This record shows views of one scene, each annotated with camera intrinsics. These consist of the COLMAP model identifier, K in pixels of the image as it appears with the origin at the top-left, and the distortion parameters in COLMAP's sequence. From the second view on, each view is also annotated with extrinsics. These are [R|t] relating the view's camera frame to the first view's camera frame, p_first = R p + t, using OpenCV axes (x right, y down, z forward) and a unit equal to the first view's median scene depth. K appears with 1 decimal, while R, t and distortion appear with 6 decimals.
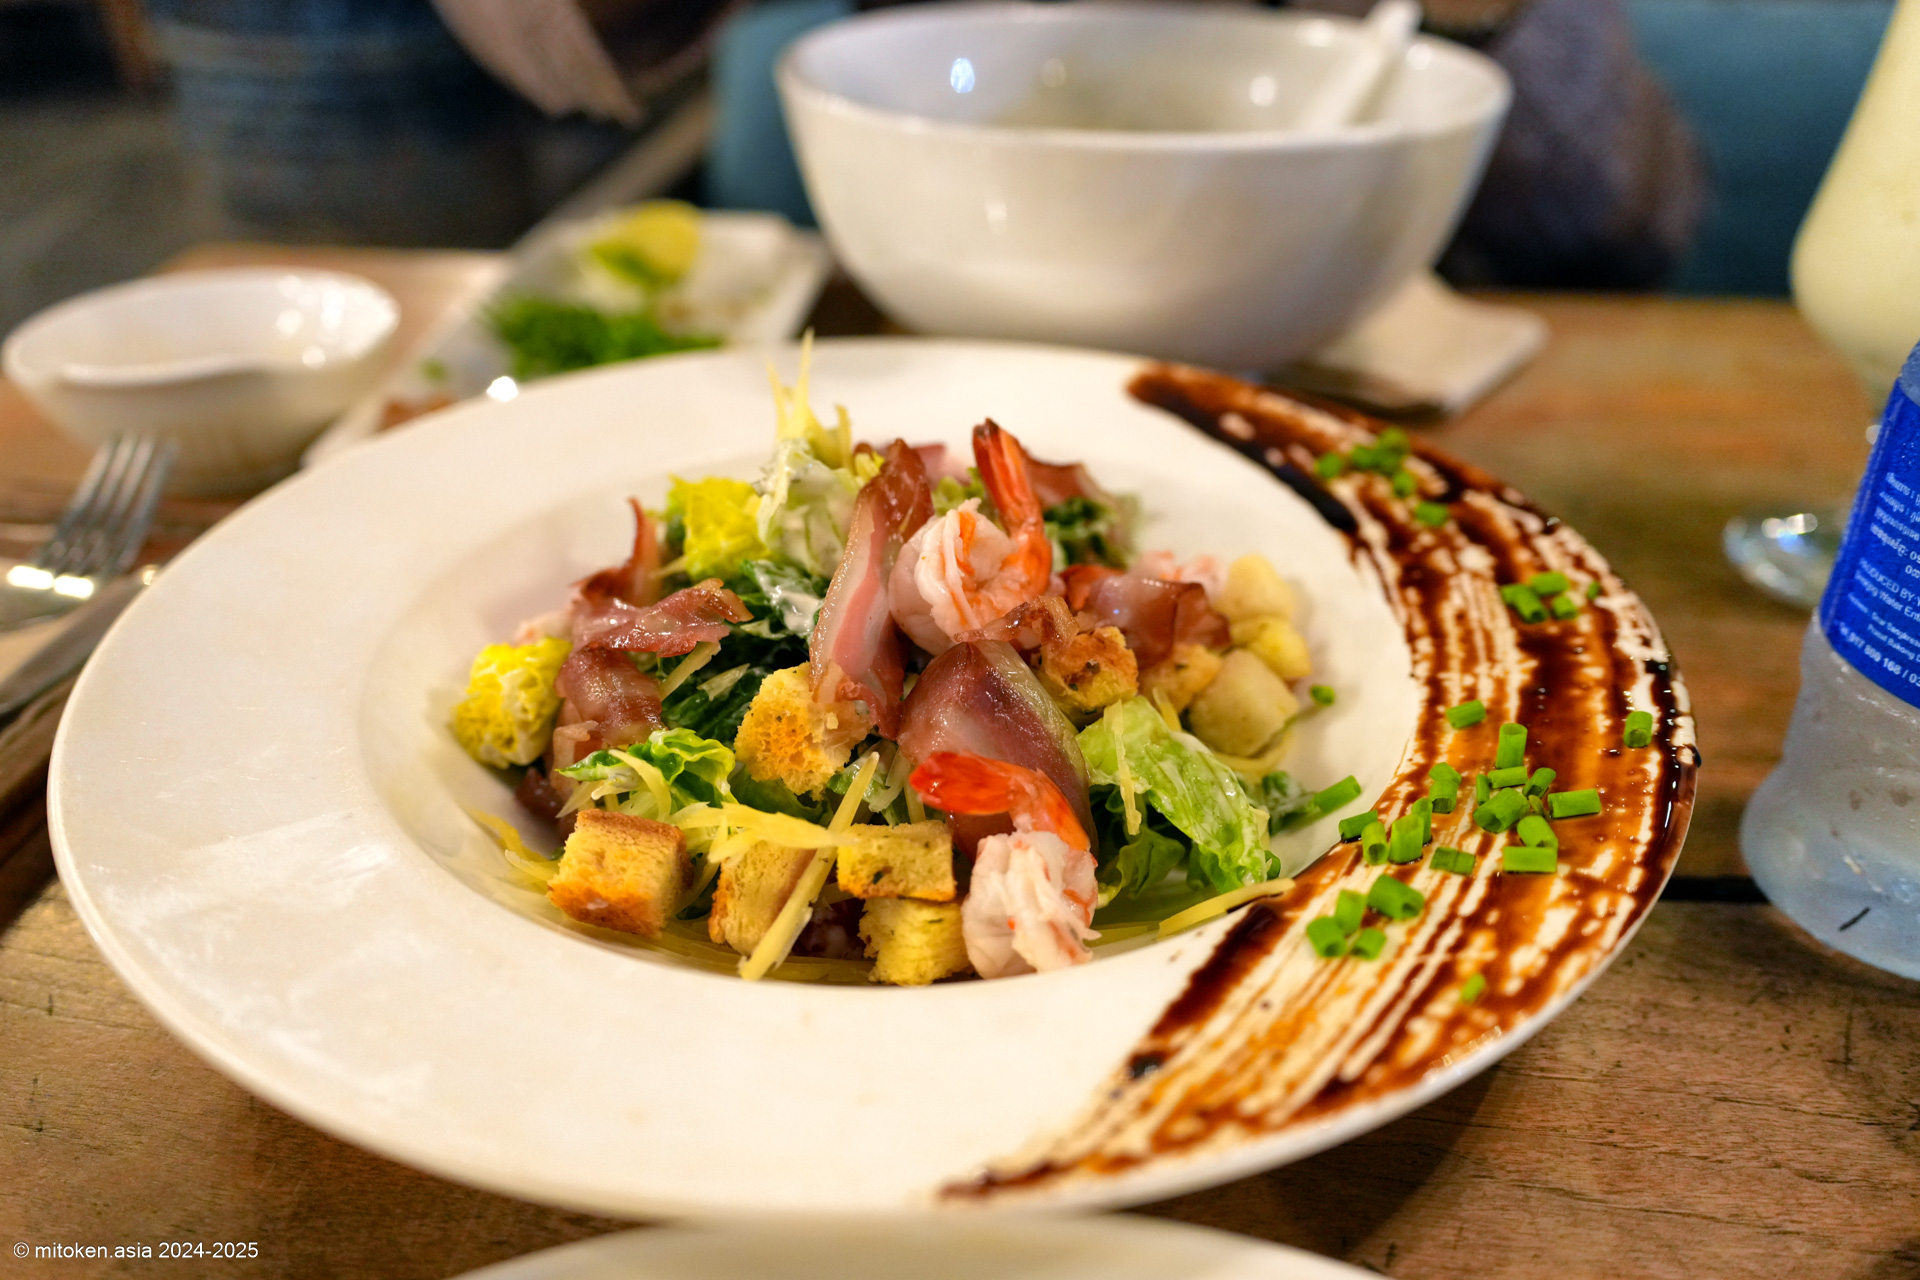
lens RADIAL K [[1460.5, 0, 960.0], [0, 1460.5, 640.0], [0, 0, 1]] dist [-0.006037, 0.007365]
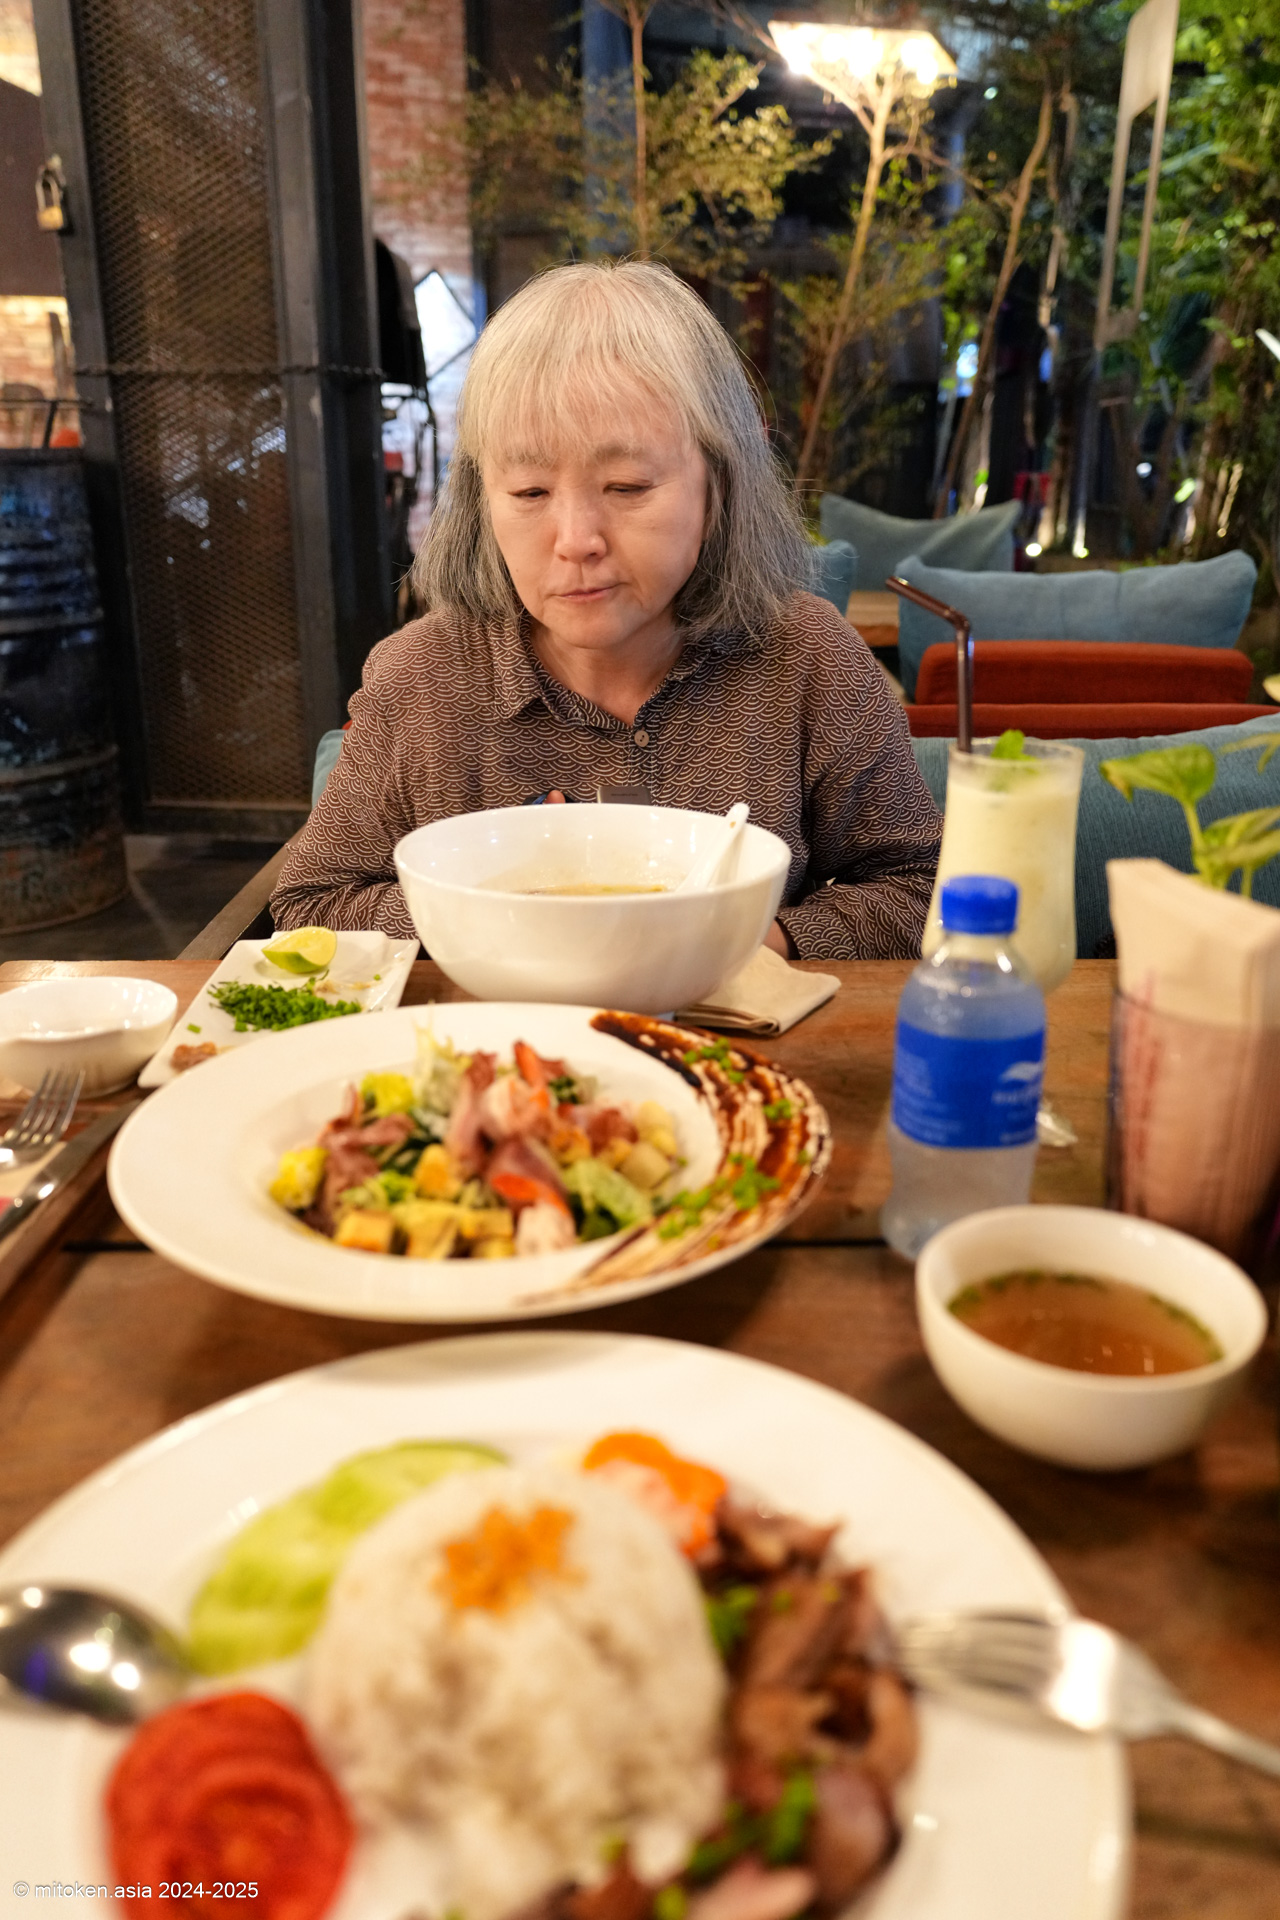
lens RADIAL K [[1460.5, 0, 640.0], [0, 1460.5, 960.0], [0, 0, 1]] dist [-0.006037, 0.007365]
pose [[0.993905, -0.034098, 0.104830, -0.024720], [0.056302, 0.974592, -0.216797, 0.209953], [-0.094774, 0.221378, 0.970572, -1.120836]]
